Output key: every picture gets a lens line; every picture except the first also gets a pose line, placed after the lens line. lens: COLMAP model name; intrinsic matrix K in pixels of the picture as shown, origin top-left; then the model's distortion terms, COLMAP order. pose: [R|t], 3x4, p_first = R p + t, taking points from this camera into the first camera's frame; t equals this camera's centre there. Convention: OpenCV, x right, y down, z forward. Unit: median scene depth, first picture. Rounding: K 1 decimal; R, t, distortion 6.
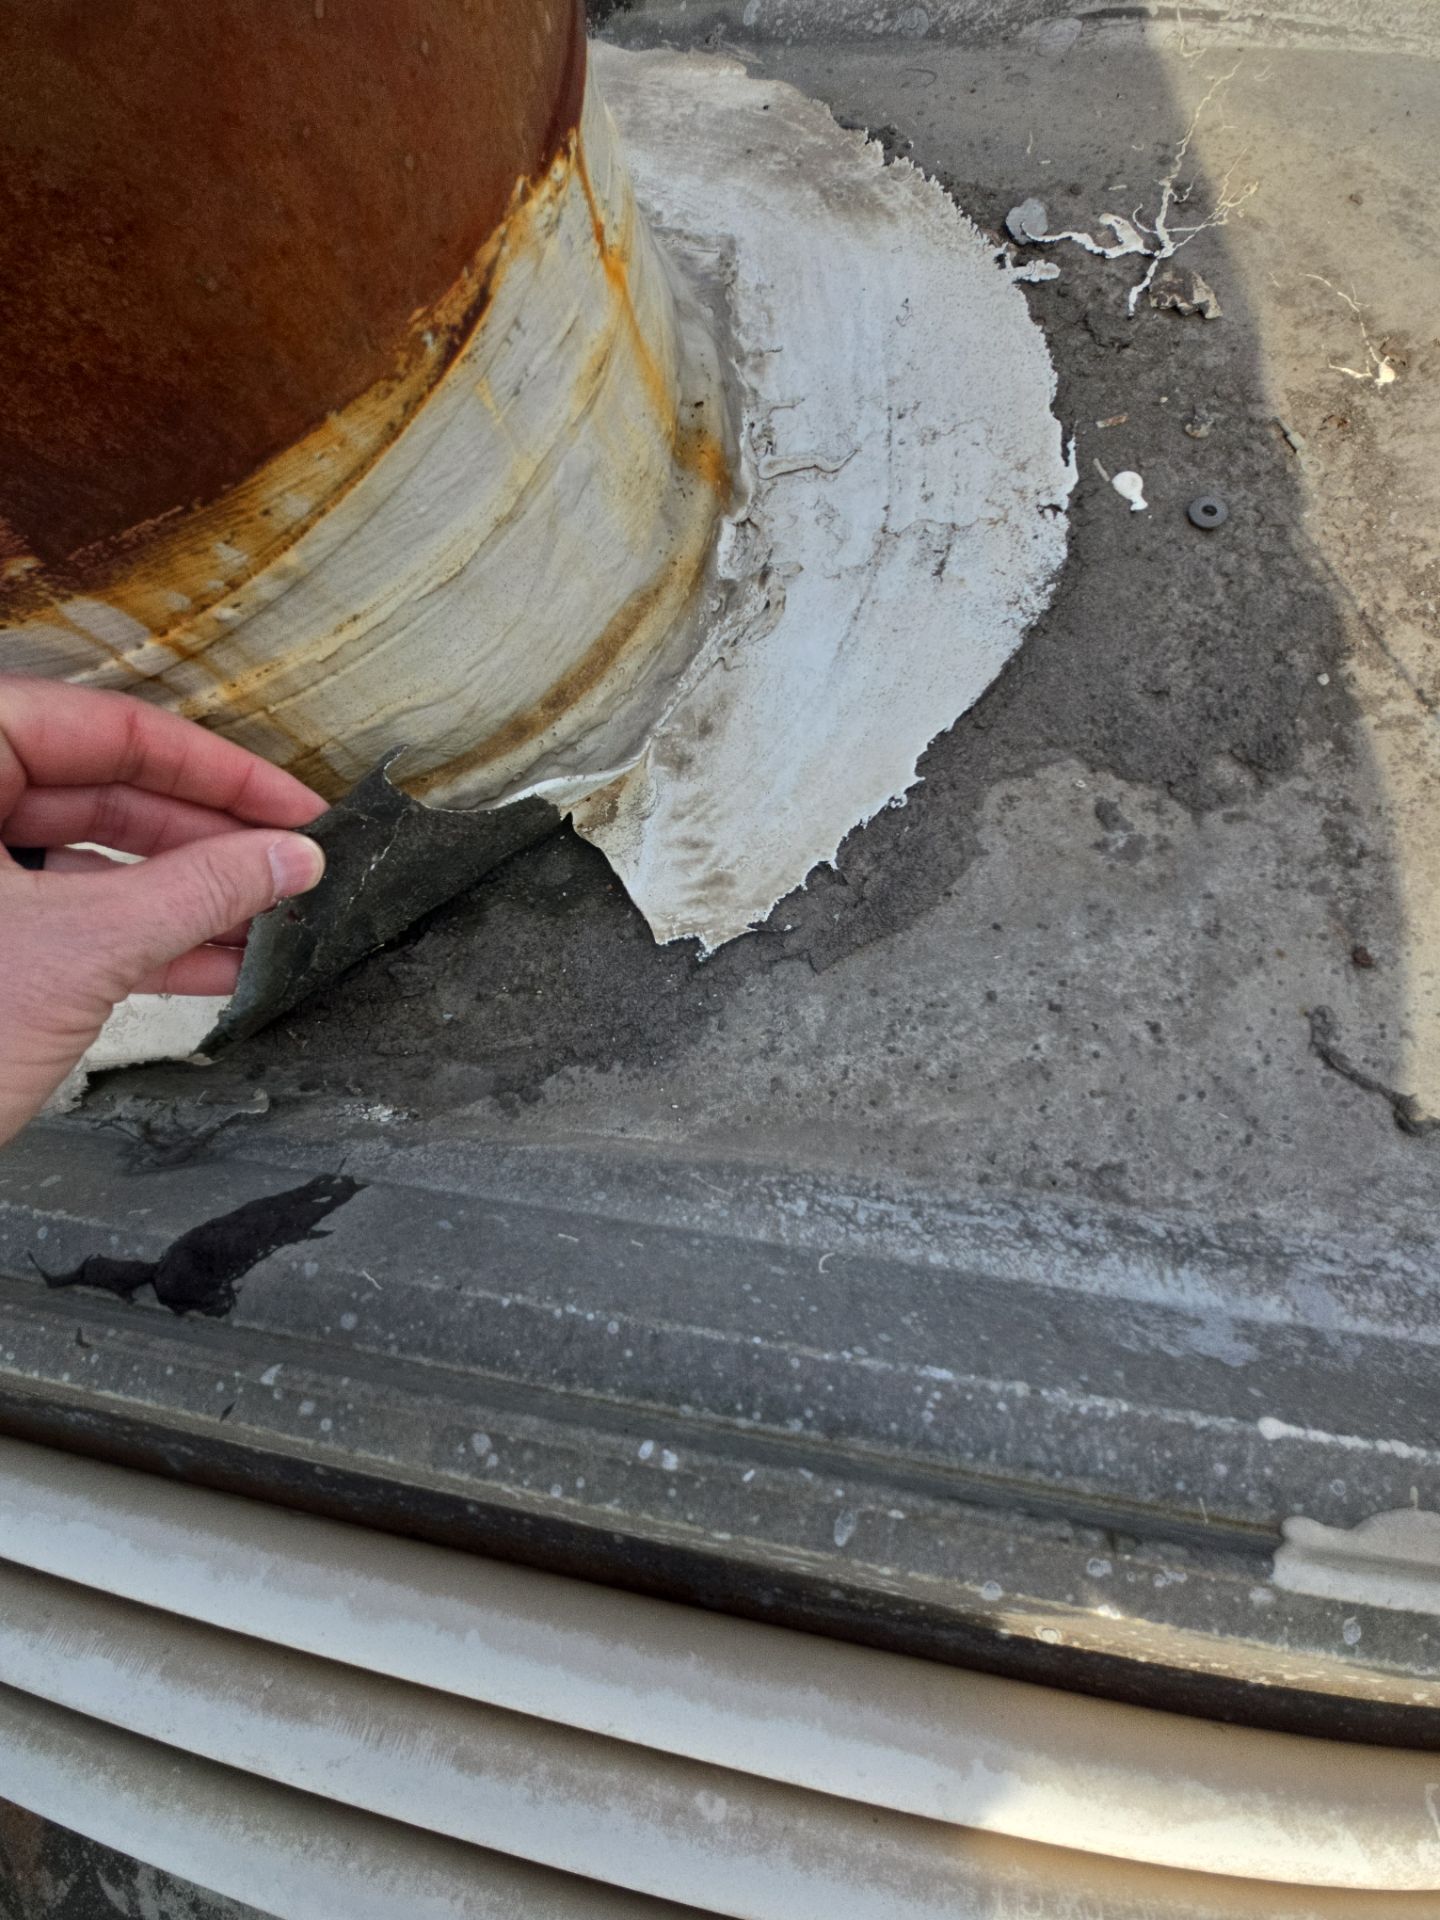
lens RADIAL K [[763.5, 0, 724.4], [0, 763.5, 946.8], [0, 0, 1]] dist [-0.001404, -0.009111]
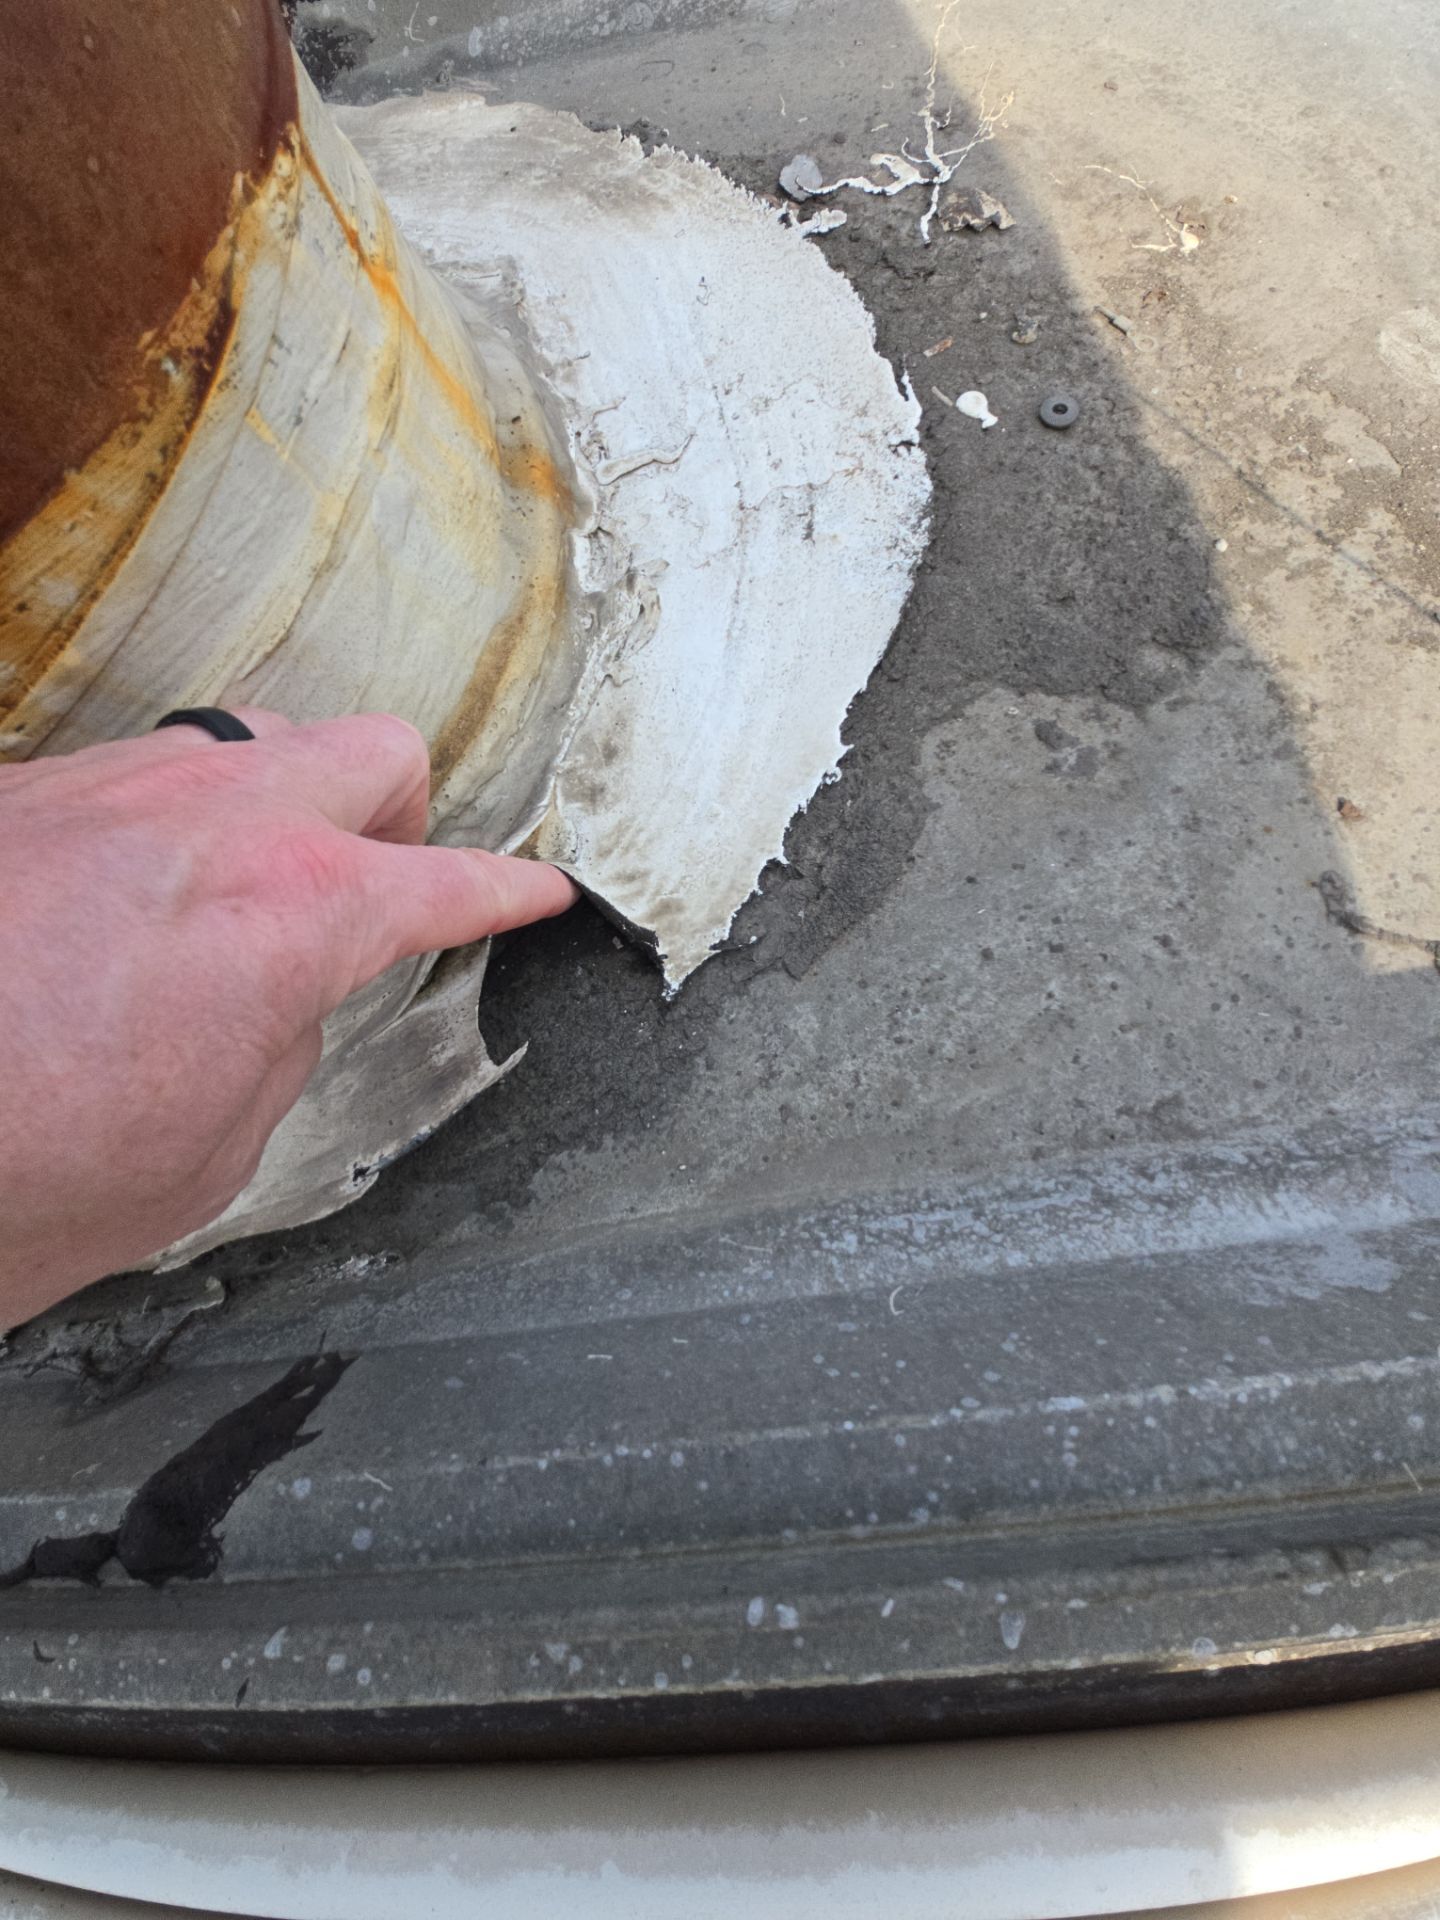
lens RADIAL K [[769.3, 0, 718.1], [0, 769.3, 900.5], [0, 0, 1]] dist [-0.025435, -0.000162]
pose [[0.965617, -0.253257, 0.058689, 0.001501], [0.257823, 0.961870, -0.091293, 0.004348], [-0.033331, 0.103285, 0.994093, 0.114756]]
